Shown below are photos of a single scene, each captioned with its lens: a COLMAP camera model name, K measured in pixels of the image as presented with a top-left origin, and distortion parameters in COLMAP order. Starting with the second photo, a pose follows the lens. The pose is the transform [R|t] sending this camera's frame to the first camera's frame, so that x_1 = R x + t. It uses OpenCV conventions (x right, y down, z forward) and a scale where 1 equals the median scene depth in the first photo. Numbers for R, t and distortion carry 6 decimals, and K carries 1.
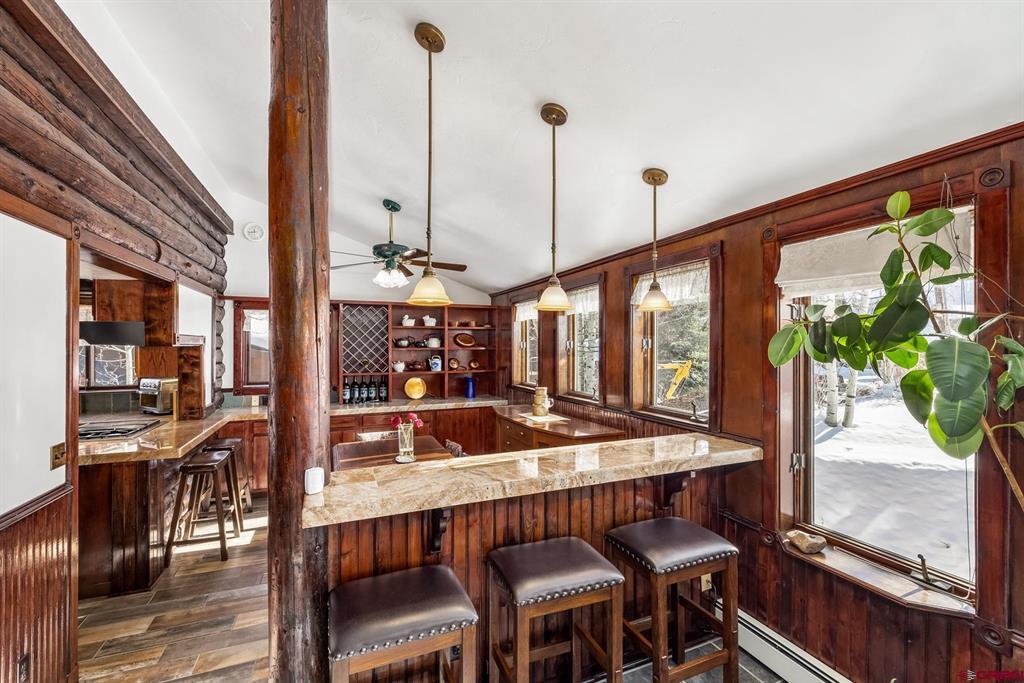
lens RADIAL K [[435.0, 0, 548.0], [0, 435.0, 345.4], [0, 0, 1]] dist [-0.032579, 0.000115]
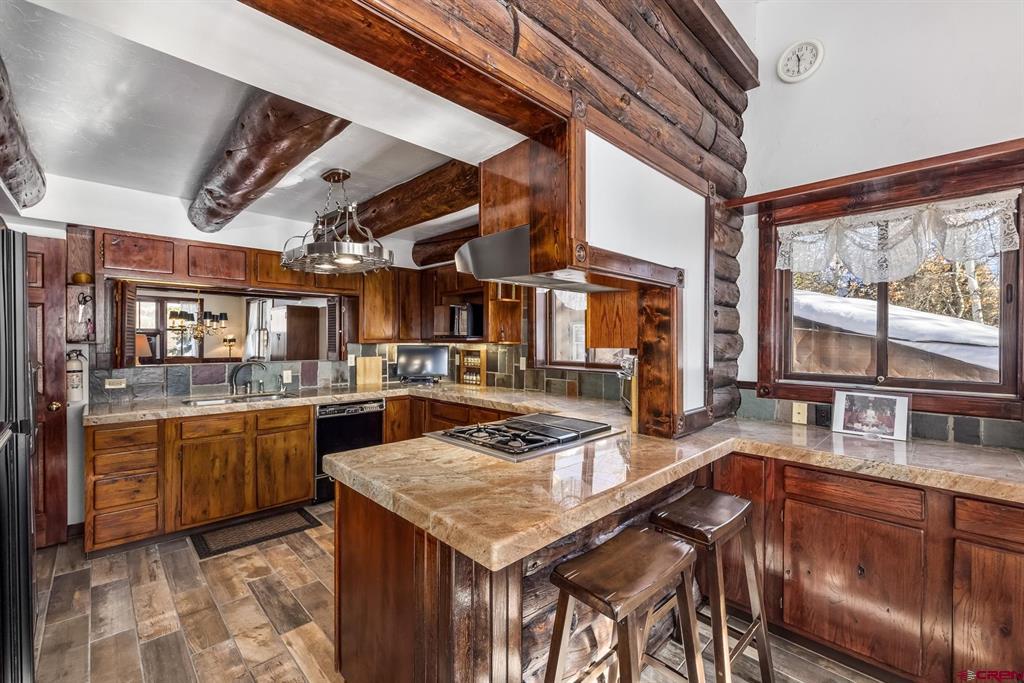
lens RADIAL K [[434.4, 0, 511.3], [0, 434.4, 338.2], [0, 0, 1]] dist [0.000405, 0.000043]
pose [[0.315575, -0.000215, -0.948901, -0.299524], [-0.007914, 0.999965, -0.002858, 0.045678], [0.948868, 0.008412, 0.315562, 0.498267]]
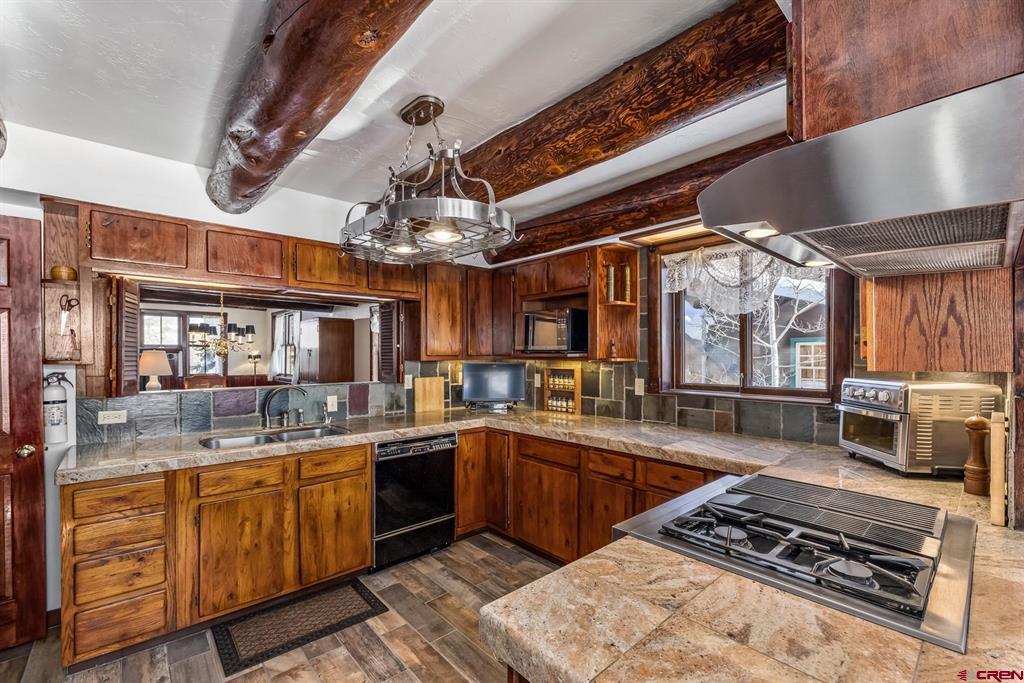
lens RADIAL K [[436.0, 0, 517.4], [0, 436.0, 354.1], [0, 0, 1]] dist [-0.000484, -0.000035]
pose [[0.287583, 0.001180, -0.957755, -0.506827], [-0.003268, 0.999995, 0.000251, 0.044576], [0.957750, 0.003058, 0.287585, 0.434975]]
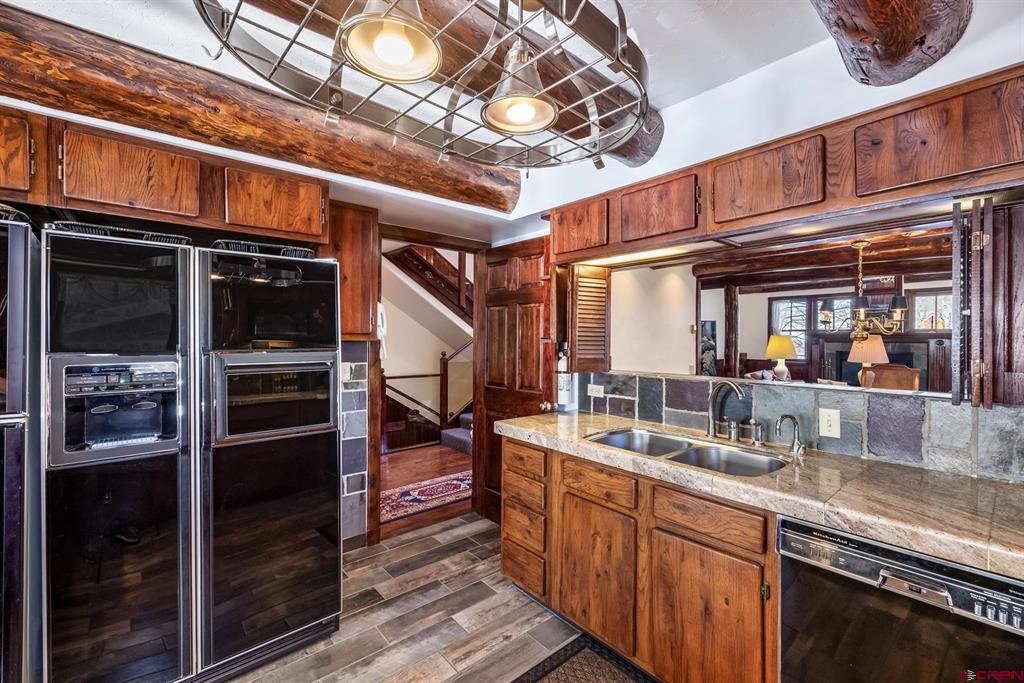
lens RADIAL K [[434.4, 0, 511.3], [0, 434.4, 338.2], [0, 0, 1]] dist [0.000405, 0.000043]
pose [[-0.967421, -0.002089, -0.253164, -0.853098], [-0.004561, 0.999947, 0.009178, 0.046703], [0.253132, 0.010034, -0.967380, 0.634527]]
